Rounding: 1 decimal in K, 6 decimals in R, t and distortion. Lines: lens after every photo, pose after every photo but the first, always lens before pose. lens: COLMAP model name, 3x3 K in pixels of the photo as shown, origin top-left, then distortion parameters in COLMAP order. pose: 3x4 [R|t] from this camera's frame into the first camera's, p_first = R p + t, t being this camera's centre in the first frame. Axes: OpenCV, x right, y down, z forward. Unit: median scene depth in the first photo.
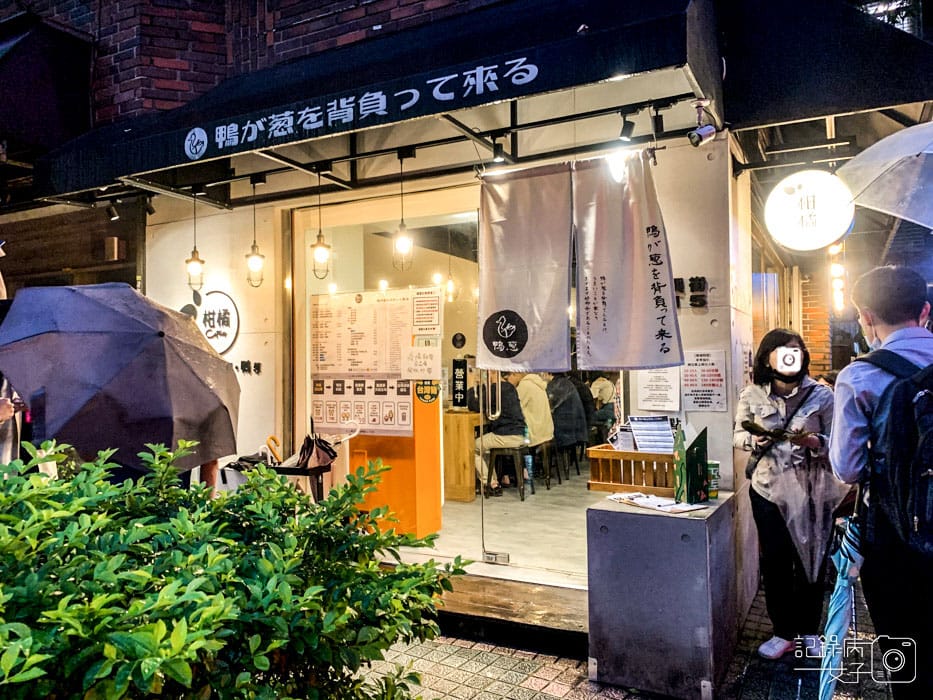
lens RADIAL K [[749.4, 0, 466.5], [0, 749.4, 350.0], [0, 0, 1]] dist [0.032681, -0.004943]
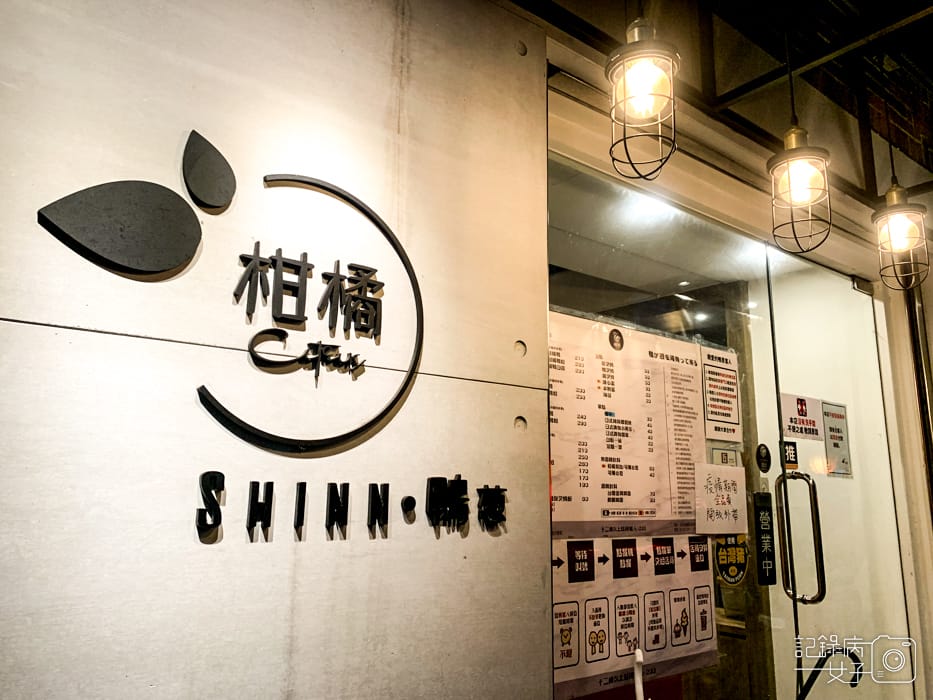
lens RADIAL K [[749.4, 0, 466.5], [0, 749.4, 350.0], [0, 0, 1]] dist [0.032681, -0.004943]
pose [[0.379021, 0.189198, 0.905840, -0.565426], [-0.032541, 0.980996, -0.191279, 0.020916], [-0.924816, 0.043022, 0.377975, 0.935602]]
